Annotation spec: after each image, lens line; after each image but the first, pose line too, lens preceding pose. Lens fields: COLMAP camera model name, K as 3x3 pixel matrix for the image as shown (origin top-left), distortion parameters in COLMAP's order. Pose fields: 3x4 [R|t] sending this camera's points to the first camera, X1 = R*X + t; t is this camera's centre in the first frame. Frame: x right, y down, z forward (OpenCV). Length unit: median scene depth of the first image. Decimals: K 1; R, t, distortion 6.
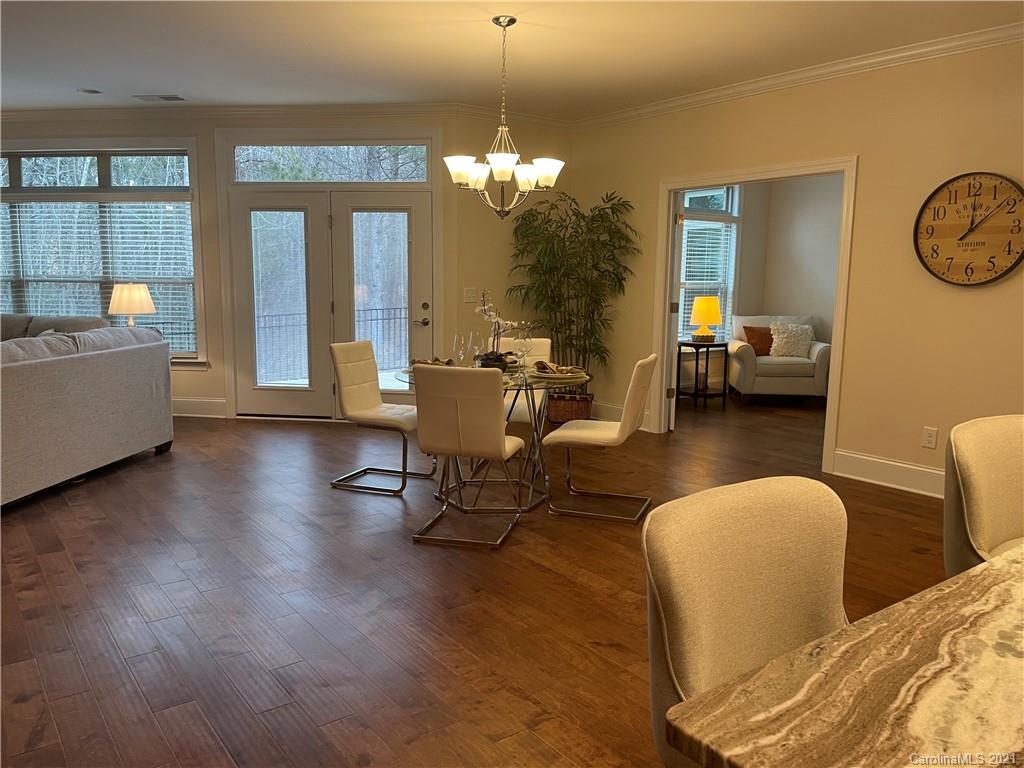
lens RADIAL K [[777.4, 0, 516.0], [0, 777.4, 380.5], [0, 0, 1]] dist [0.096947, -0.146744]
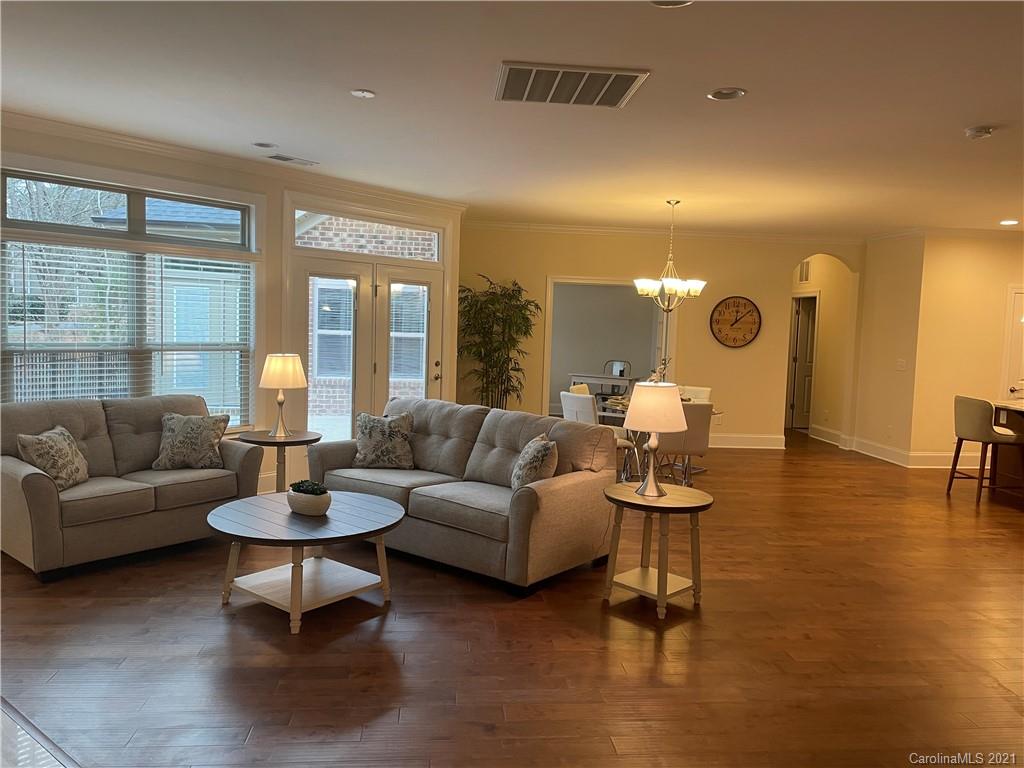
lens RADIAL K [[777.4, 0, 516.0], [0, 777.4, 380.5], [0, 0, 1]] dist [0.096947, -0.146744]
pose [[0.509368, -0.059965, 0.858457, -1.135551], [0.084665, 0.996222, 0.019352, -0.086320], [-0.856374, 0.062824, 0.512520, 0.294152]]
